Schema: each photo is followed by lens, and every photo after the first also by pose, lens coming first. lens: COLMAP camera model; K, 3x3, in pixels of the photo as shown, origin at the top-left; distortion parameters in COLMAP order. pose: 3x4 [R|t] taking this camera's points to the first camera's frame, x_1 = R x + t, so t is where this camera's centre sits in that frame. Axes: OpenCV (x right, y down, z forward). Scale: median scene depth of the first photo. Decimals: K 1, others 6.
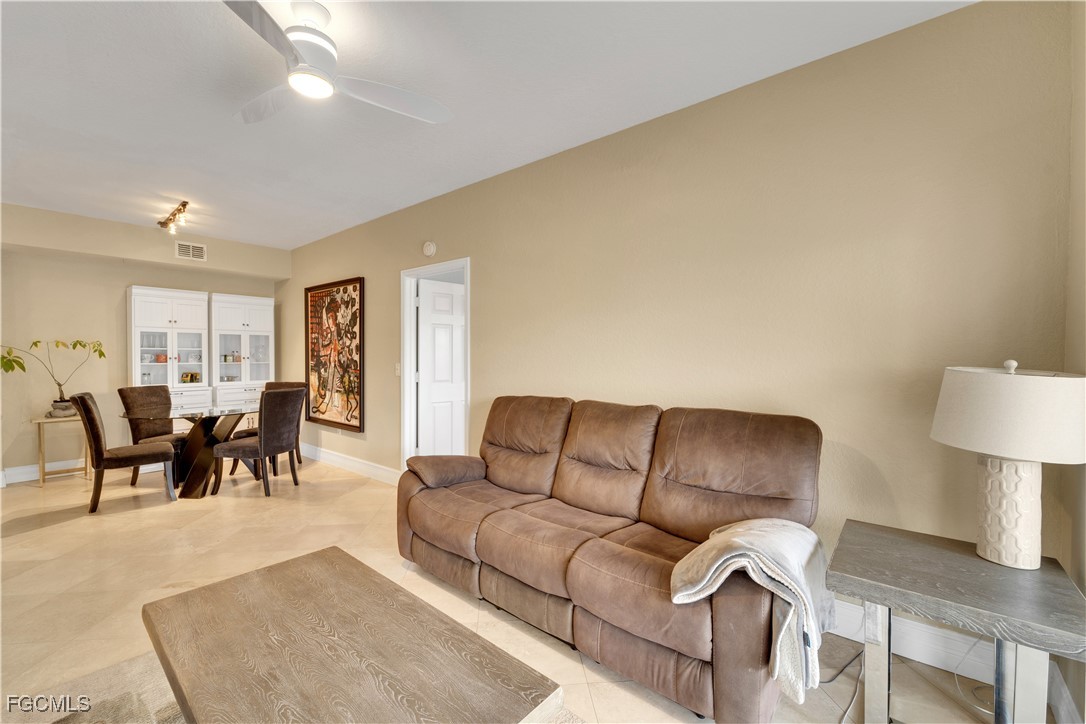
lens RADIAL K [[452.2, 0, 551.5], [0, 452.2, 367.8], [0, 0, 1]] dist [0.000319, -0.001303]
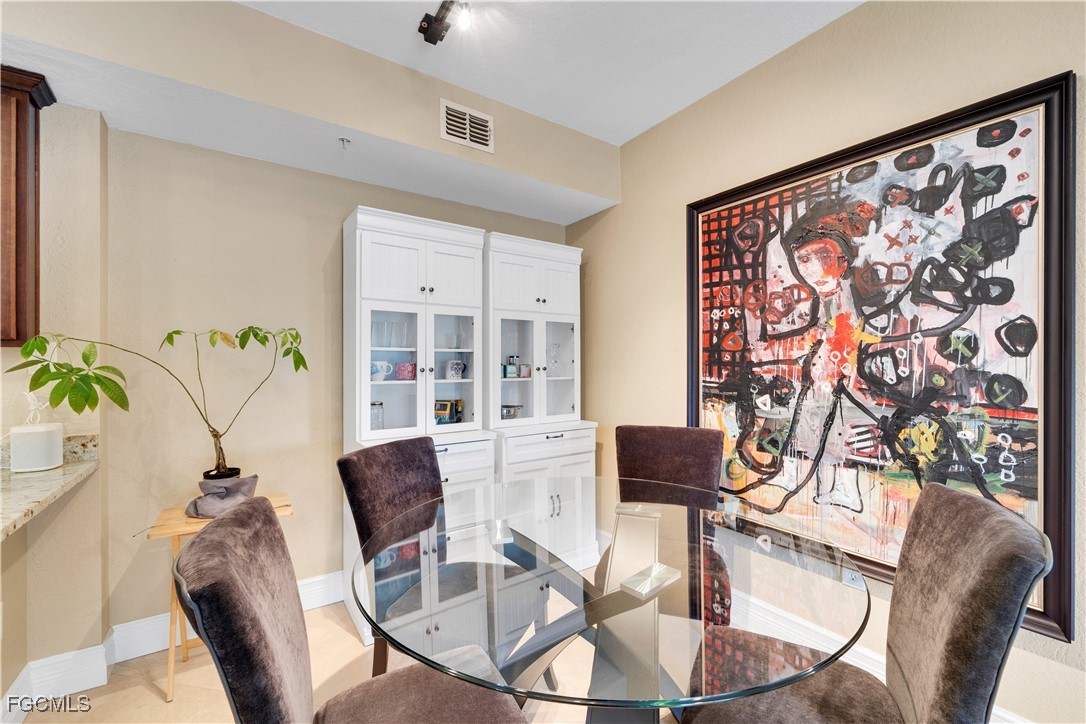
lens RADIAL K [[452.2, 0, 545.1], [0, 452.2, 366.3], [0, 0, 1]] dist [0.000319, -0.001303]
pose [[0.962504, -0.005217, -0.271218, -0.632122], [-0.001441, 0.999703, -0.024345, -0.014727], [0.271264, 0.023823, 0.962210, 0.627959]]
